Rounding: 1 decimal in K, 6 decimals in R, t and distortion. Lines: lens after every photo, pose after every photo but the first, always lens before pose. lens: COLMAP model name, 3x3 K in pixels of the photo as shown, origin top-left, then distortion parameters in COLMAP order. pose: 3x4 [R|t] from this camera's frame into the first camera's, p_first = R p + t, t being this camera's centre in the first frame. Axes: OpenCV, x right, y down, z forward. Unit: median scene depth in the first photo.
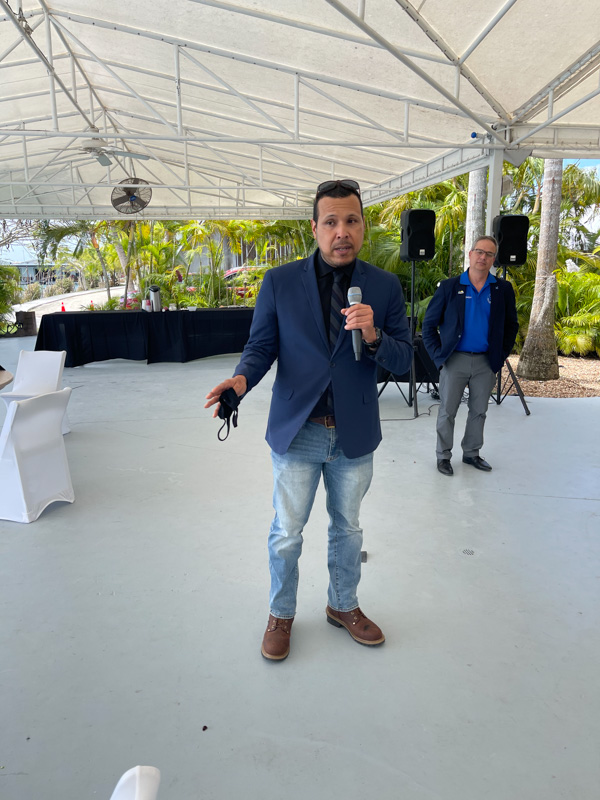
lens RADIAL K [[614.0, 0, 302.1], [0, 614.0, 399.3], [0, 0, 1]] dist [0.063813, -0.089716]
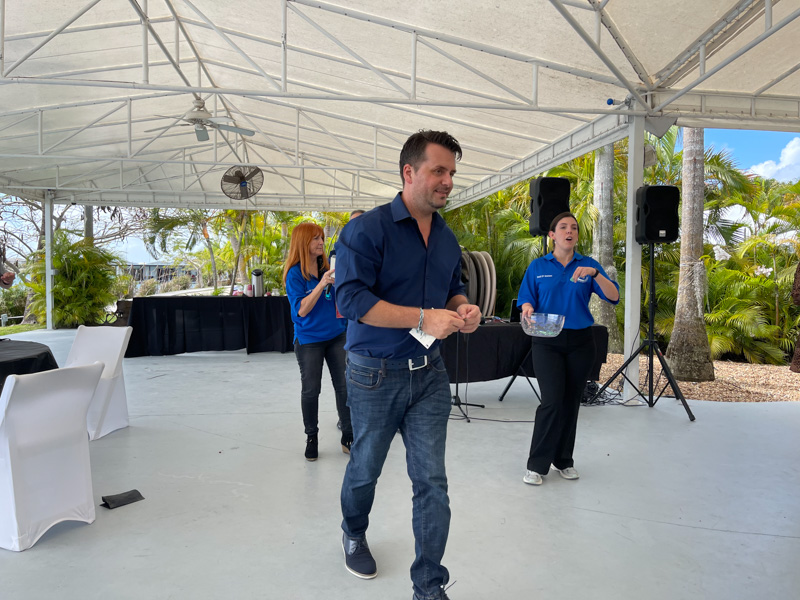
lens RADIAL K [[614.0, 0, 395.4], [0, 614.0, 292.1], [0, 0, 1]] dist [0.063813, -0.089716]
pose [[0.999195, 0.018564, -0.035563, 0.002613], [-0.024627, 0.983633, -0.178490, 0.014707], [0.031667, 0.179223, 0.983299, 0.161878]]
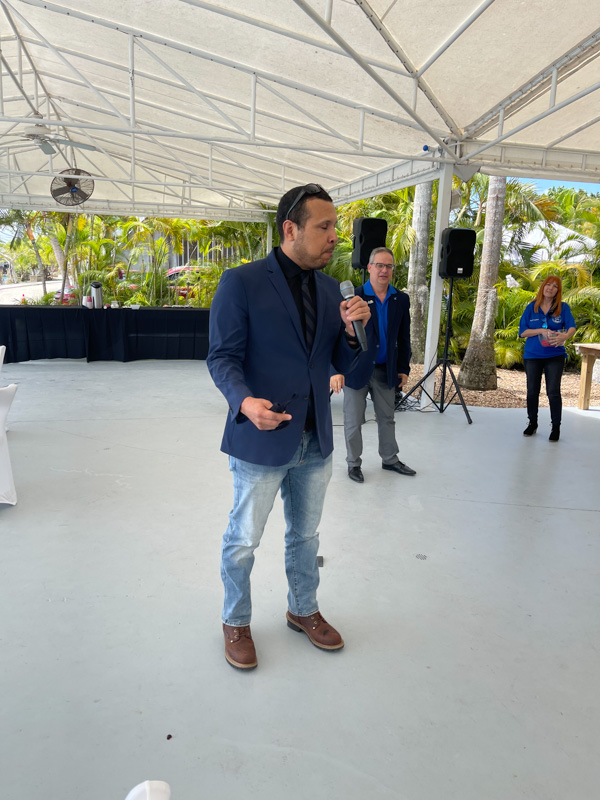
lens RADIAL K [[614.0, 0, 298.3], [0, 614.0, 407.7], [0, 0, 1]] dist [0.063813, -0.089716]
pose [[0.994997, 0.024405, 0.096878, -0.020522], [-0.025085, 0.999669, 0.005800, 0.000115], [-0.096705, -0.008201, 0.995279, 0.003610]]
